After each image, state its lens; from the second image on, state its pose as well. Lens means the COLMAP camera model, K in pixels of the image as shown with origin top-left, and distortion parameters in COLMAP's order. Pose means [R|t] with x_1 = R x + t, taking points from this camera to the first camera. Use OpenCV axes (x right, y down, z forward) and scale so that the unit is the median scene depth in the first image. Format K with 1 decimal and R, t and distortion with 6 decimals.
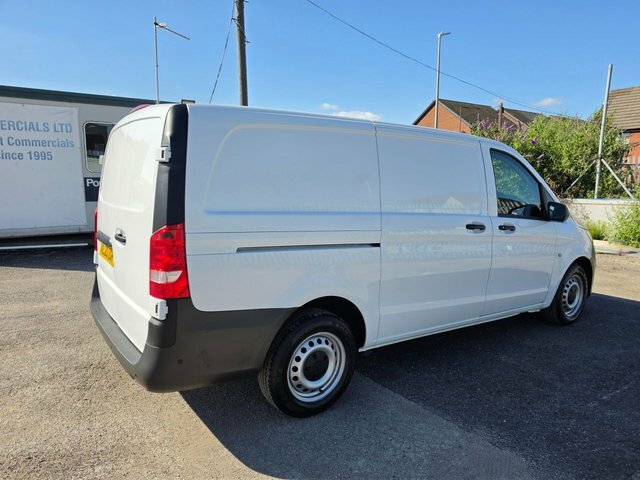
lens RADIAL K [[469.8, 0, 320.0], [0, 469.8, 240.0], [0, 0, 1]] dist [-0.024992, 0.051441]
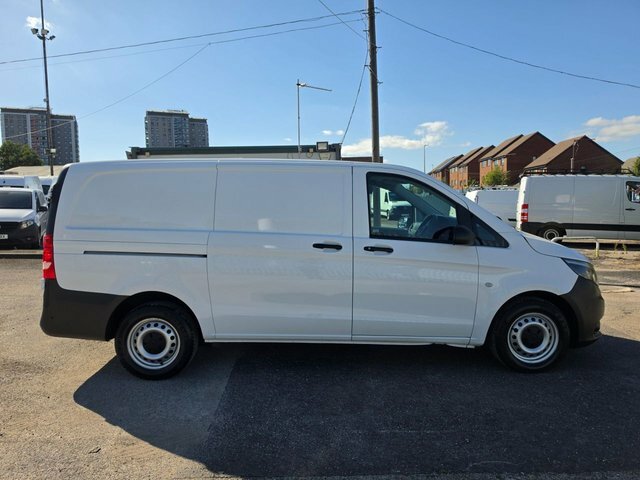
lens RADIAL K [[453.7, 0, 304.1], [0, 453.7, 242.5], [0, 0, 1]] dist [-0.001543, -0.023010]
pose [[0.812843, 0.021012, -0.582103, 0.996464], [-0.052933, 0.997879, -0.037895, 0.005664], [0.580072, 0.061615, 0.812231, 0.154493]]
